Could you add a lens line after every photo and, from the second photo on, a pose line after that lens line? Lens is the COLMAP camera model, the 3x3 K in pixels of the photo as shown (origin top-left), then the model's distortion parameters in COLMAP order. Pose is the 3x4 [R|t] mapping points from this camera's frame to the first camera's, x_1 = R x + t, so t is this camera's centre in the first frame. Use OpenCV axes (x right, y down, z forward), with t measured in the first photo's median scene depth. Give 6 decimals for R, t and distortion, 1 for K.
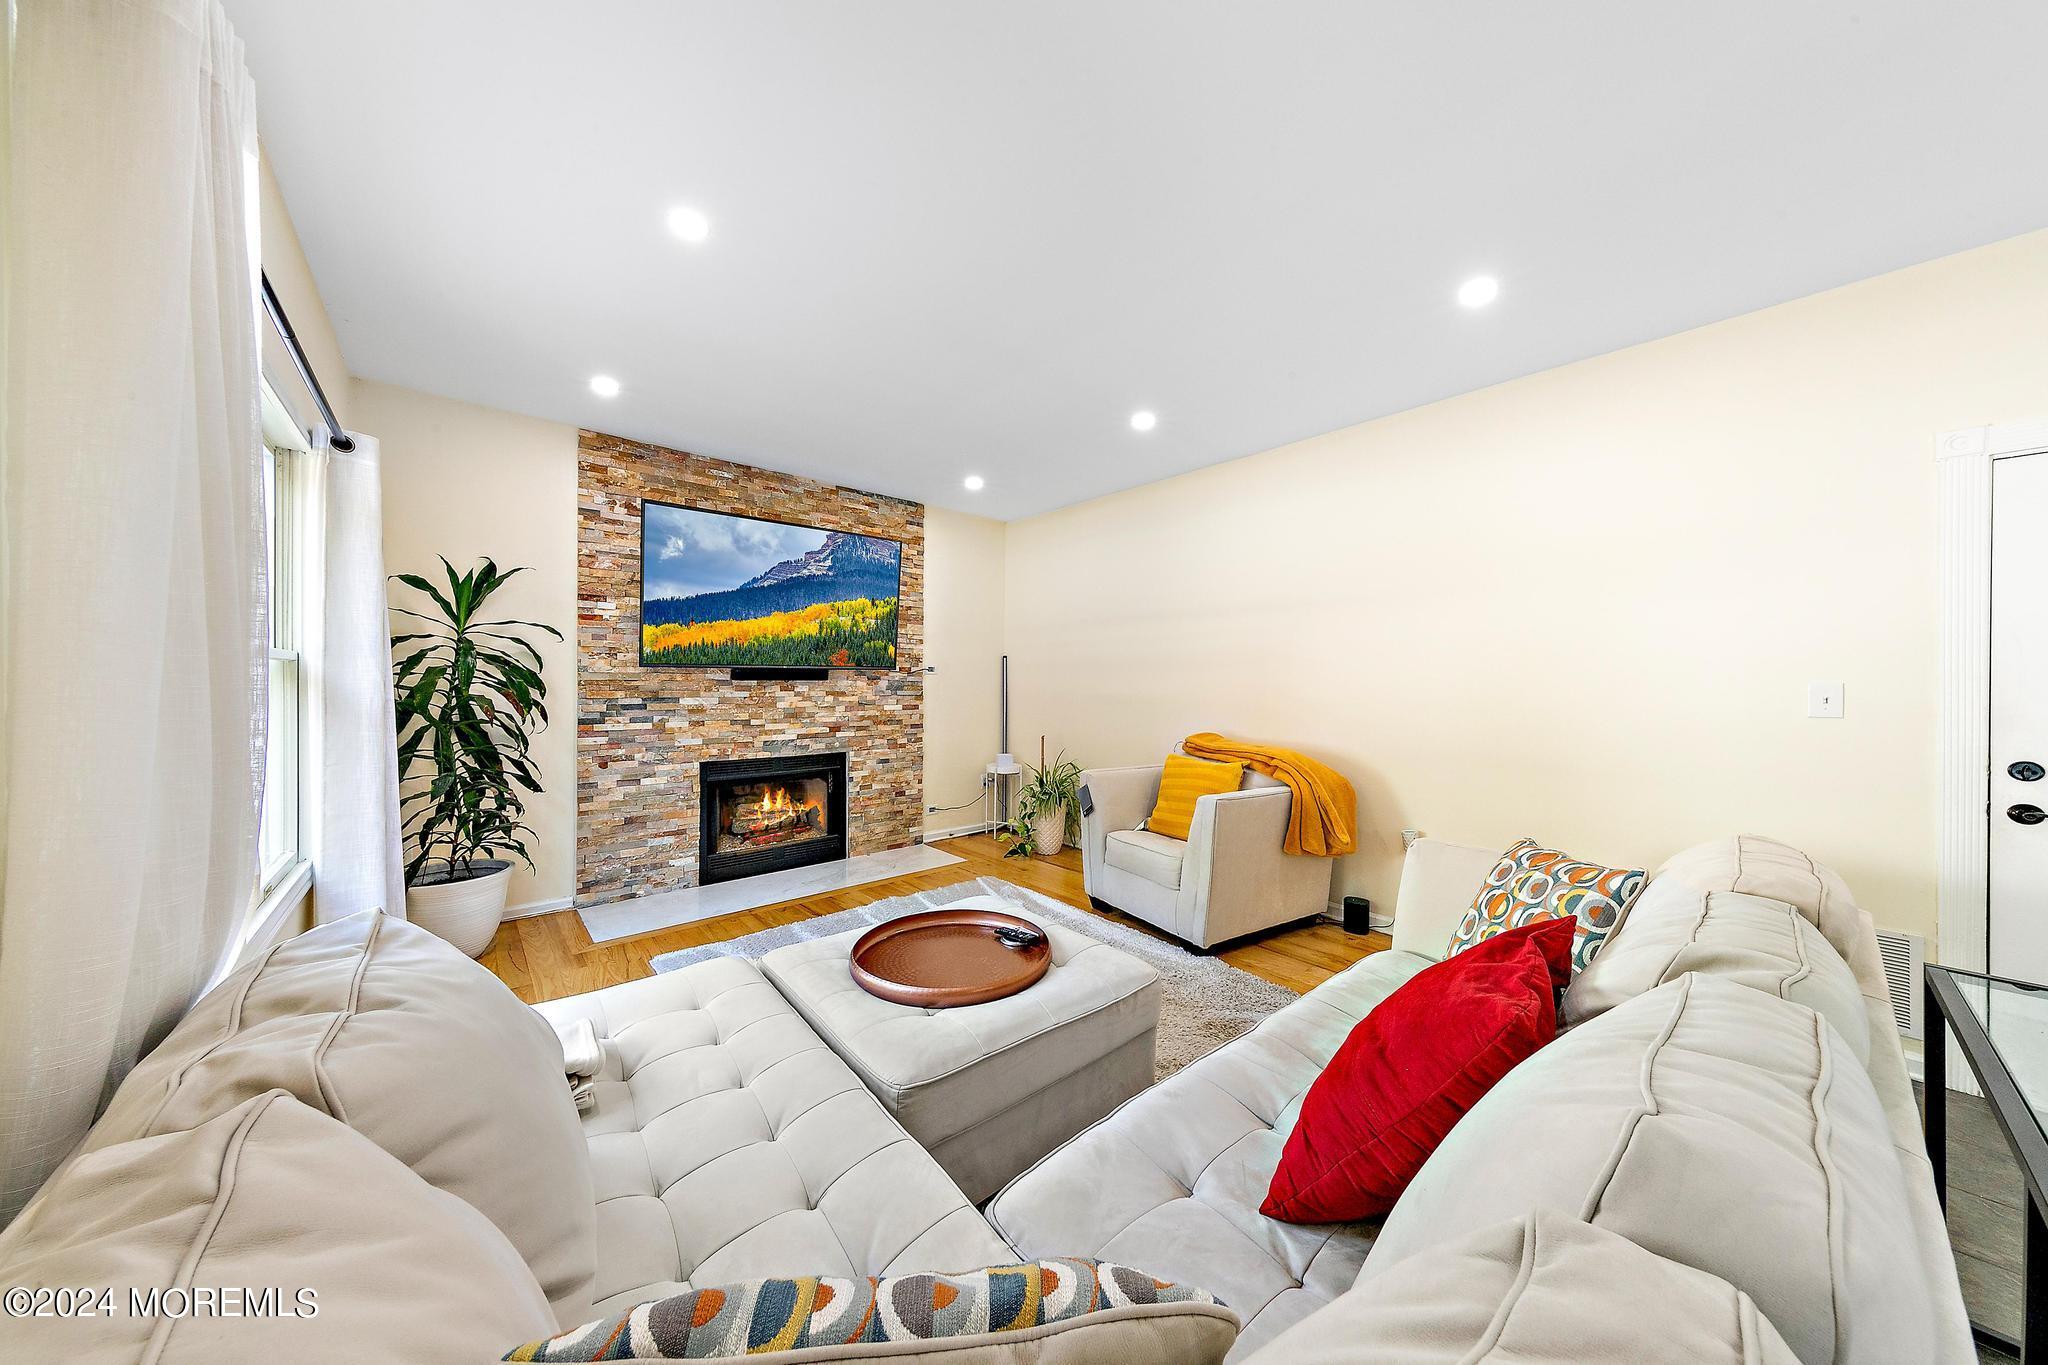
lens RADIAL K [[639.9, 0, 1032.7], [0, 639.9, 683.7], [0, 0, 1]] dist [0.000460, -0.000016]
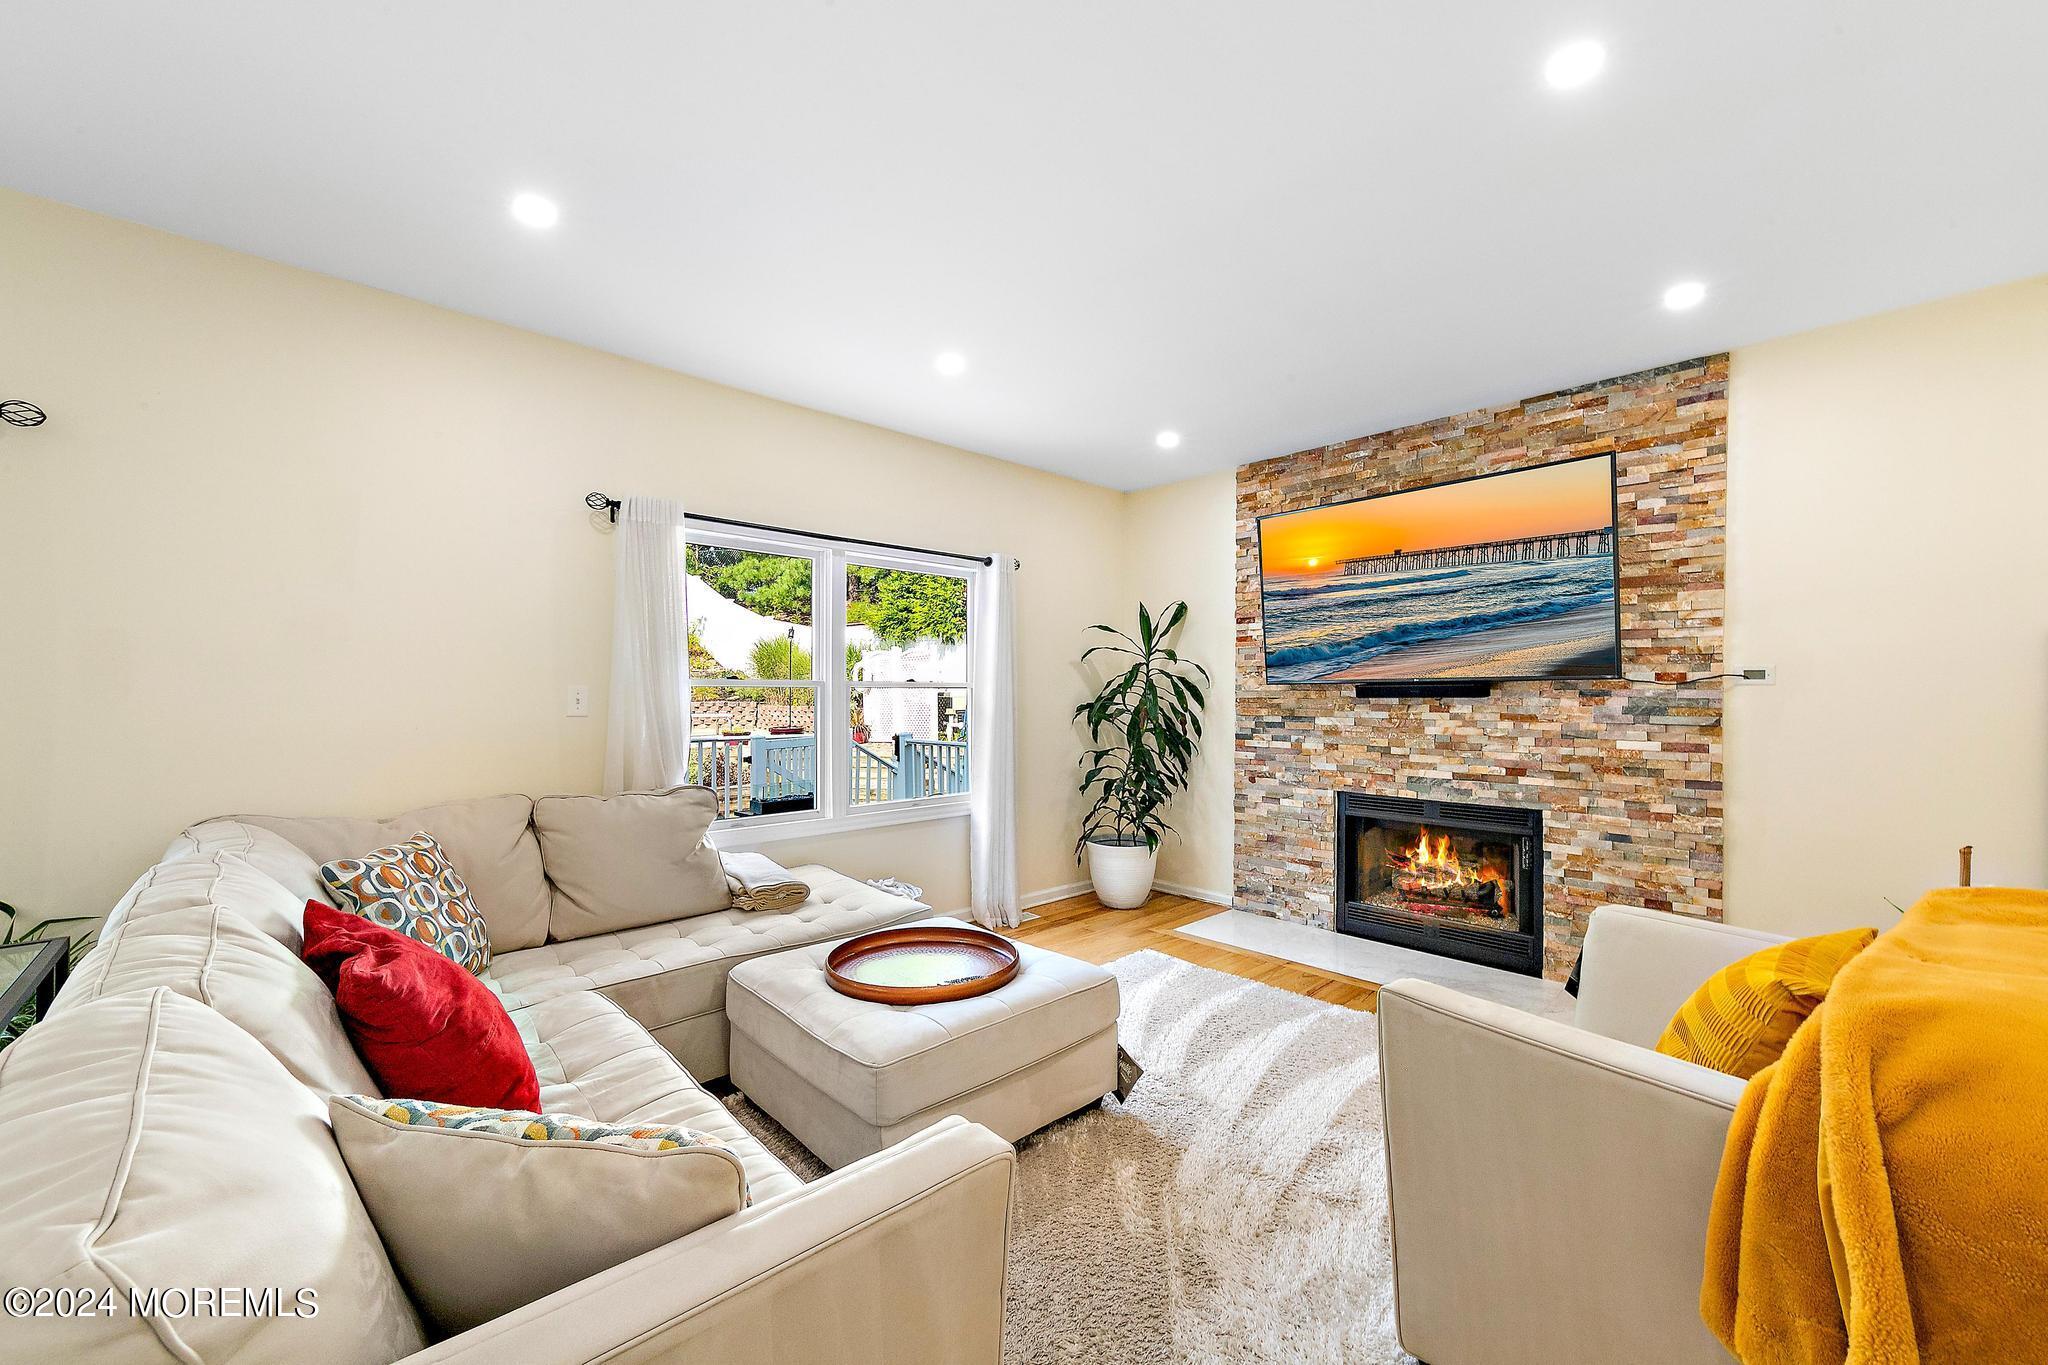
lens RADIAL K [[807.4, 0, 1037.6], [0, 807.4, 686.3], [0, 0, 1]] dist [0.007518, 0.000087]
pose [[0.038866, -0.014410, -0.999141, 0.558646], [-0.001744, 0.999894, -0.014488, -0.004351], [0.999243, 0.002306, 0.038837, 0.528395]]
